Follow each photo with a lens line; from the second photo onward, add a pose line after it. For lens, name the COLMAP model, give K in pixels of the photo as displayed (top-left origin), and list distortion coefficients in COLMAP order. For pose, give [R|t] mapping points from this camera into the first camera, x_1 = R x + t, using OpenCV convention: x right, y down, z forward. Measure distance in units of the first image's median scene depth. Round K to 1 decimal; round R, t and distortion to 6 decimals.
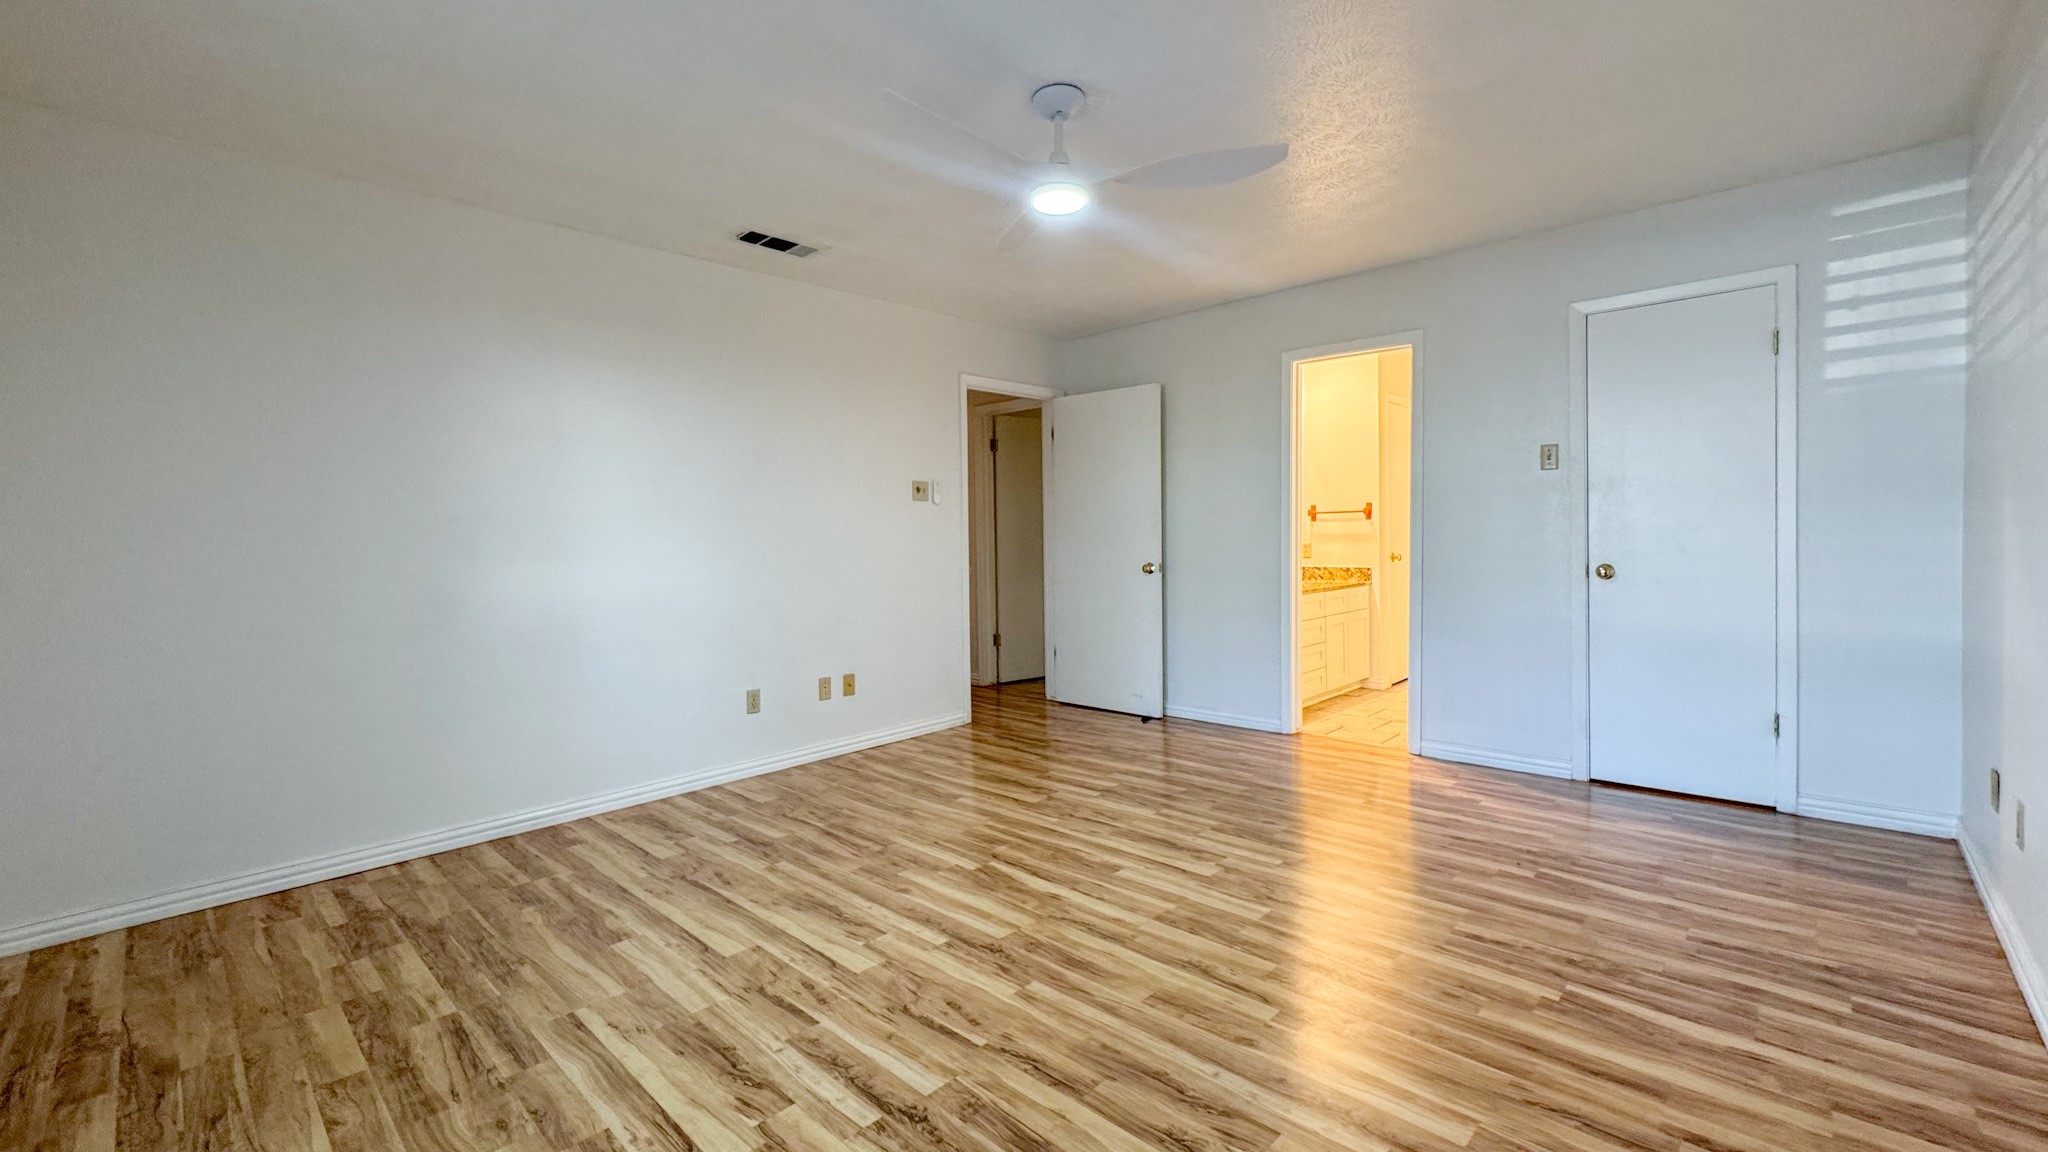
lens RADIAL K [[832.4, 0, 1024.0], [0, 832.4, 576.0], [0, 0, 1]] dist [0.000217, -0.000161]
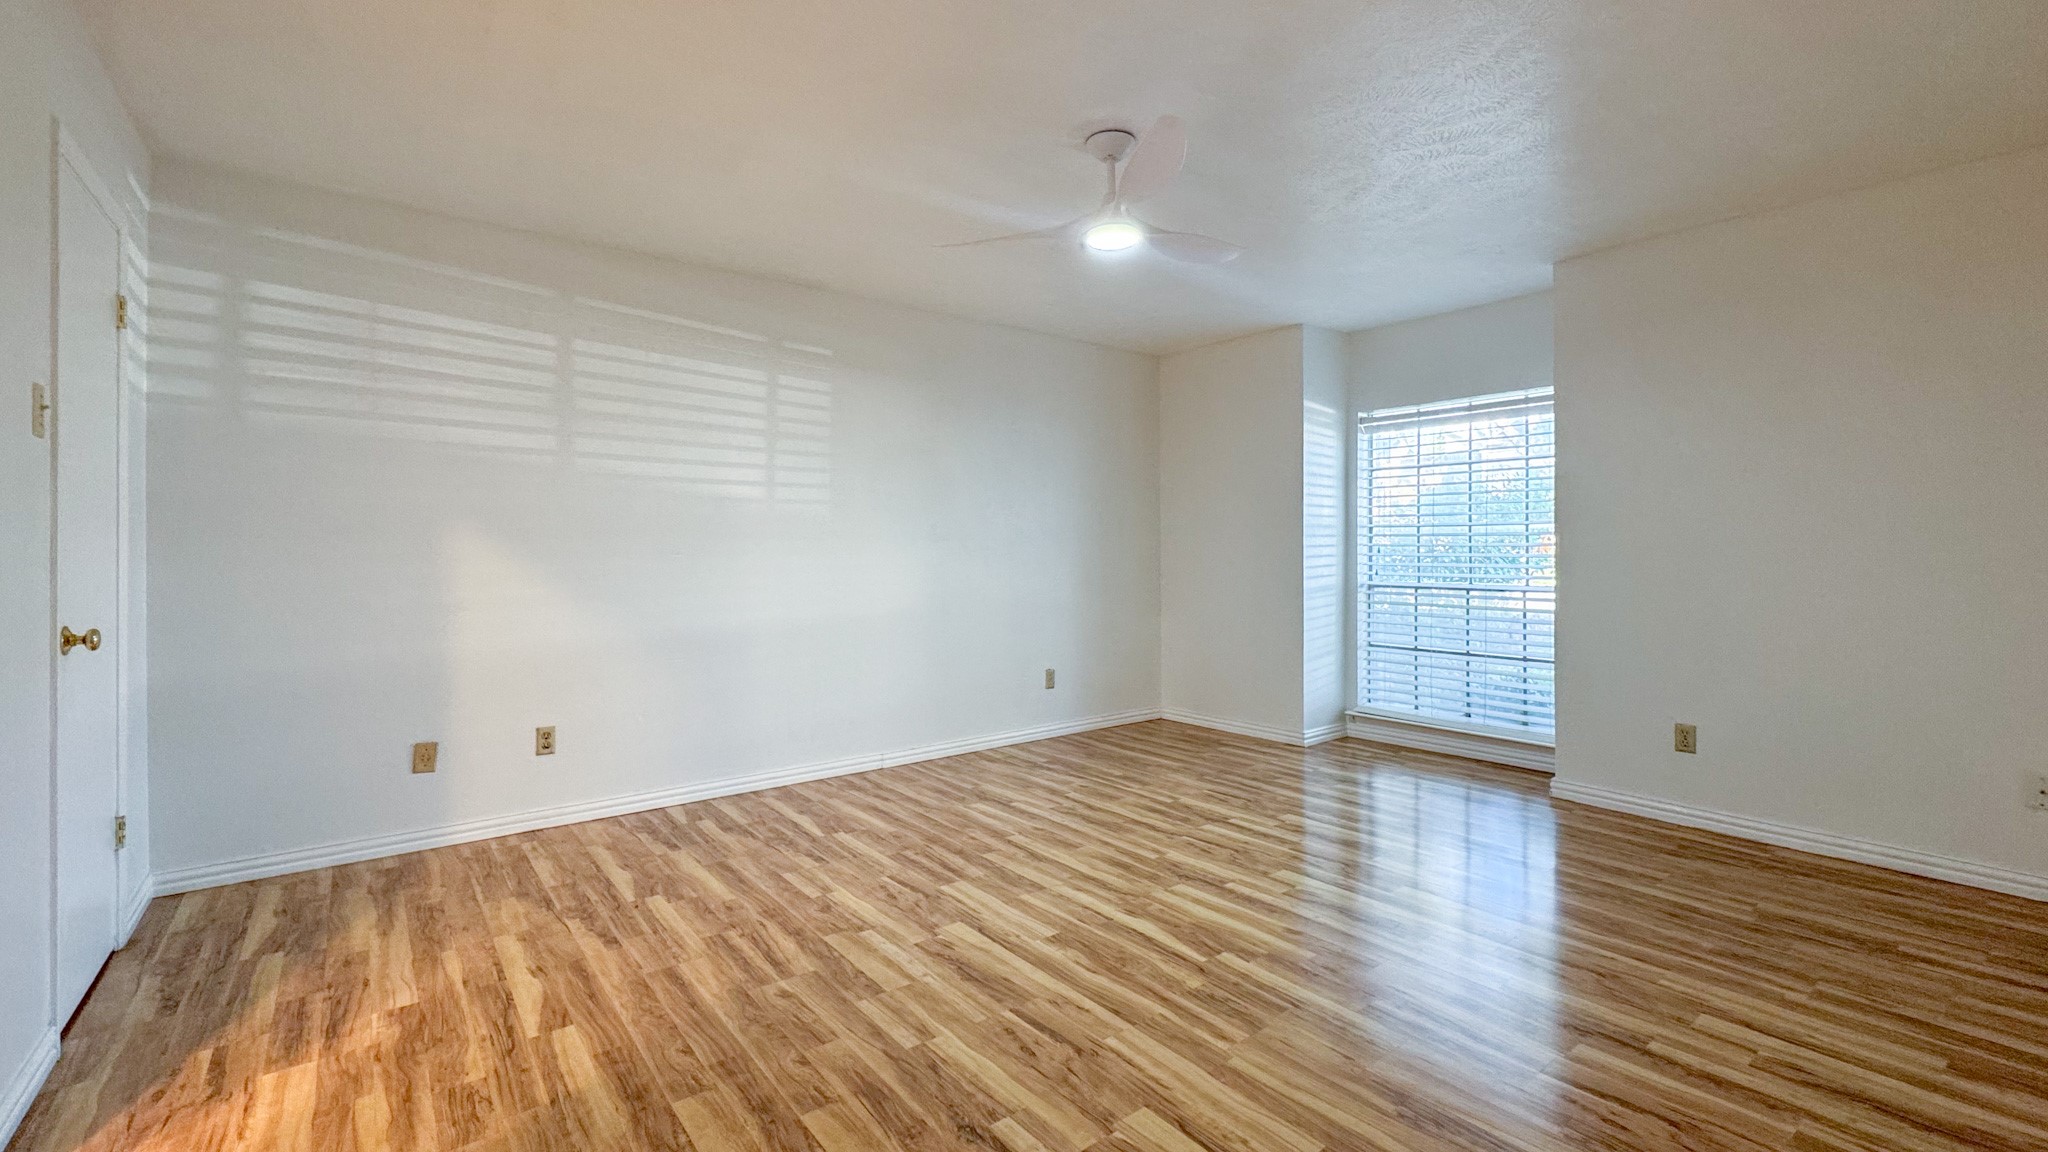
lens RADIAL K [[854.0, 0, 1020.4], [0, 854.0, 540.1], [0, 0, 1]] dist [0.000329, -0.000105]
pose [[-0.987632, 0.024513, 0.154864, -0.002498], [0.029320, 0.999154, 0.028835, -0.099385], [-0.154027, 0.033019, -0.987515, 2.114180]]
